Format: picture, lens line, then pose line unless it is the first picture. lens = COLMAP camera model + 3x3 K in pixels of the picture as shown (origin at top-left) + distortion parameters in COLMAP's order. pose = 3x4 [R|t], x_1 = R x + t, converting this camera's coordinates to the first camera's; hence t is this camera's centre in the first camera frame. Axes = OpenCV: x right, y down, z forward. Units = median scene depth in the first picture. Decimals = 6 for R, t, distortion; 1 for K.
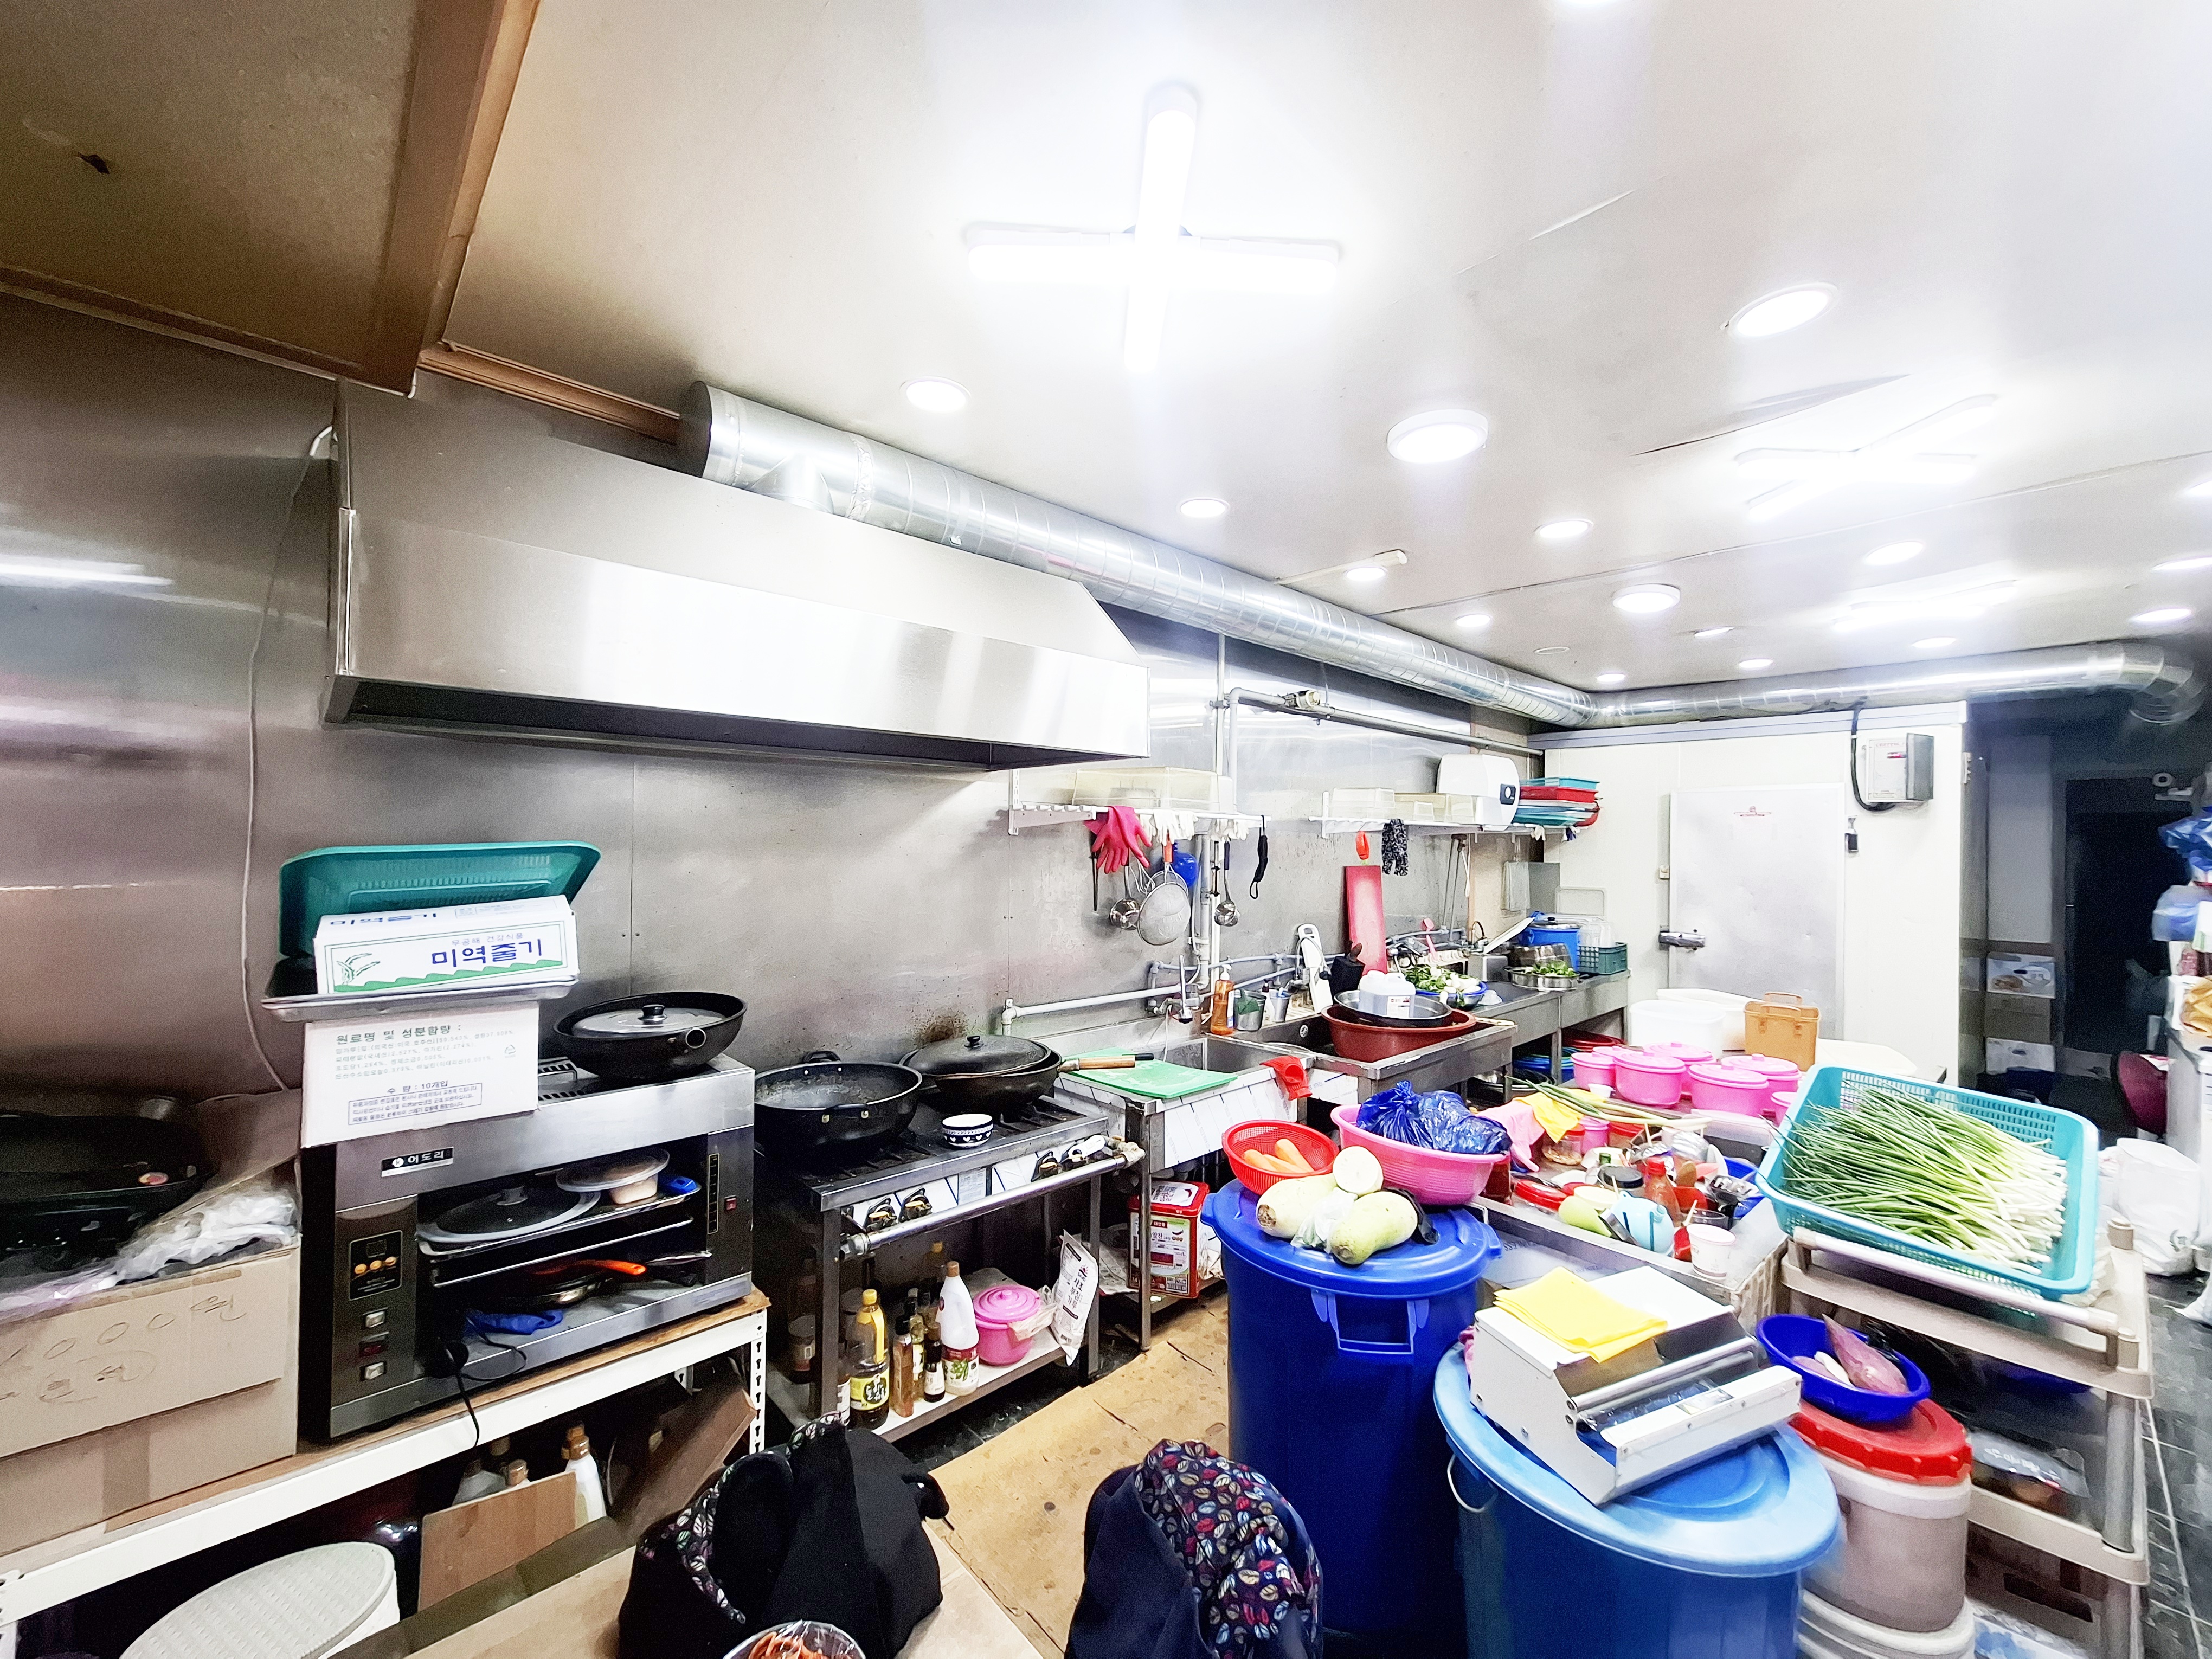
lens RADIAL K [[876.1, 0, 1108.2], [0, 876.1, 829.1], [0, 0, 1]] dist [-0.004304, 0.000734]
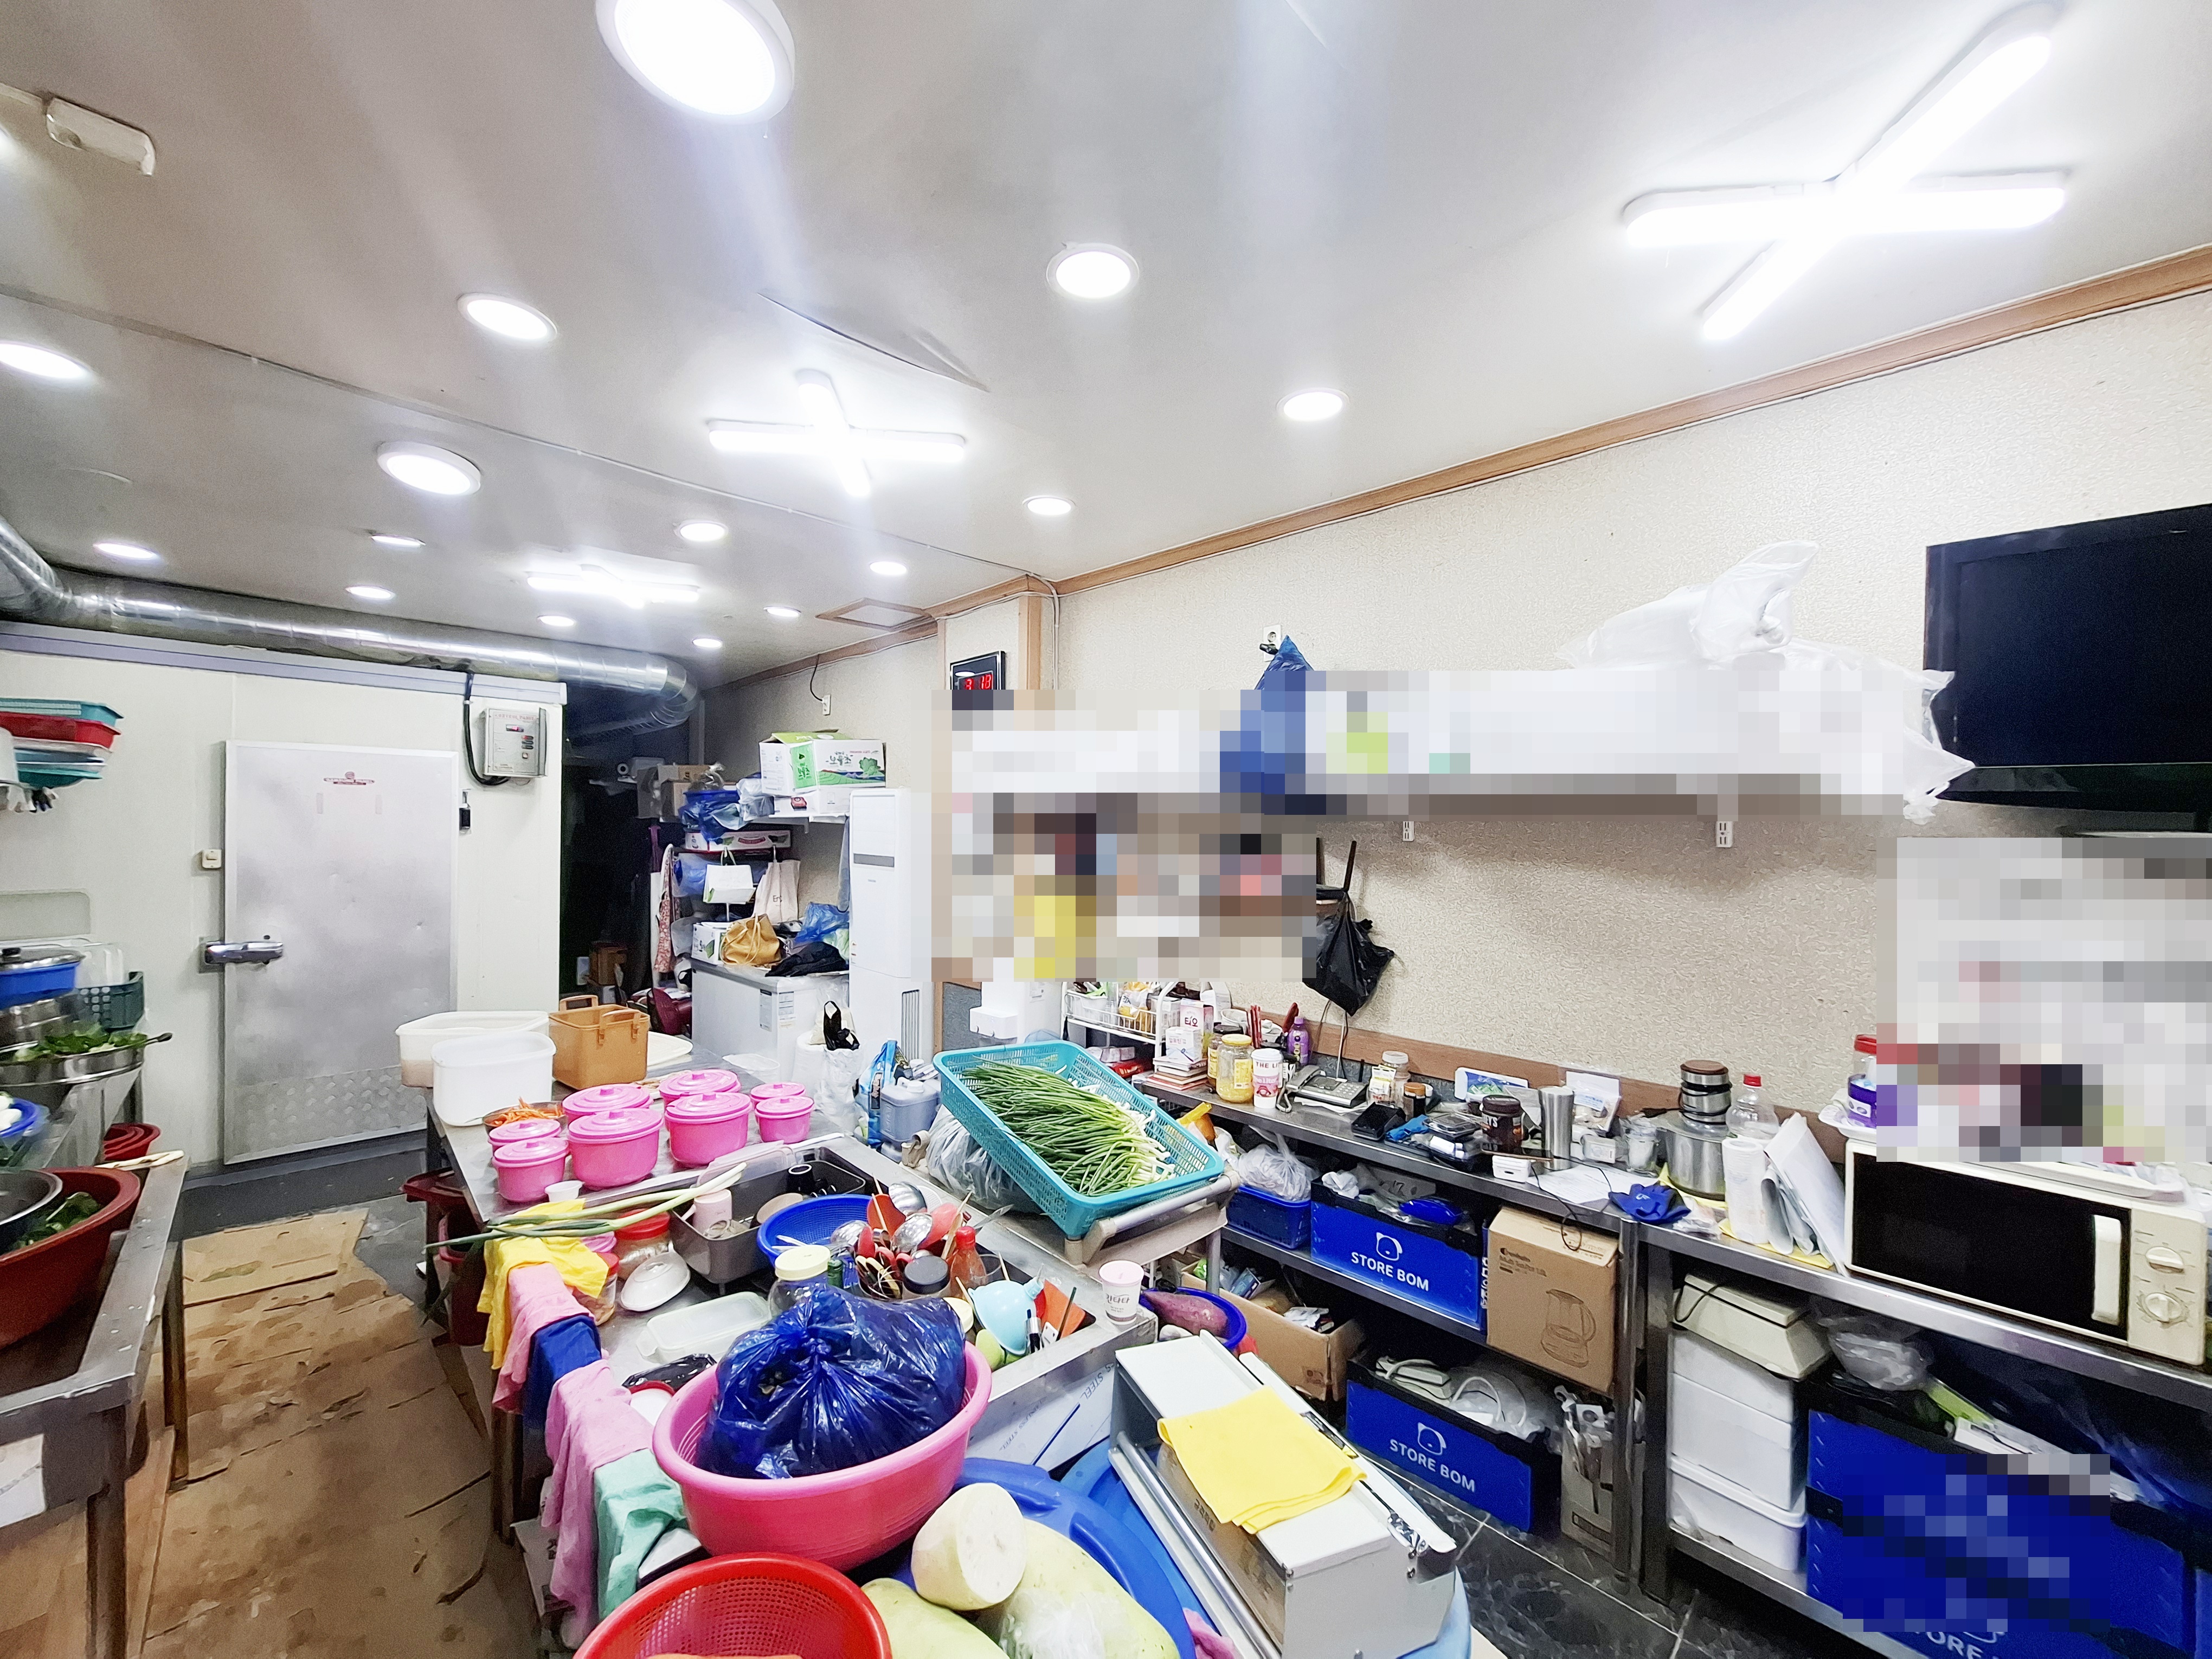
lens RADIAL K [[876.1, 0, 1108.3], [0, 876.1, 840.4], [0, 0, 1]] dist [-0.004304, 0.000734]
pose [[-0.016875, -0.023165, 0.999589, -0.135141], [-0.029142, 0.999318, 0.022666, -0.004008], [-0.999433, -0.028748, -0.017538, 0.638674]]
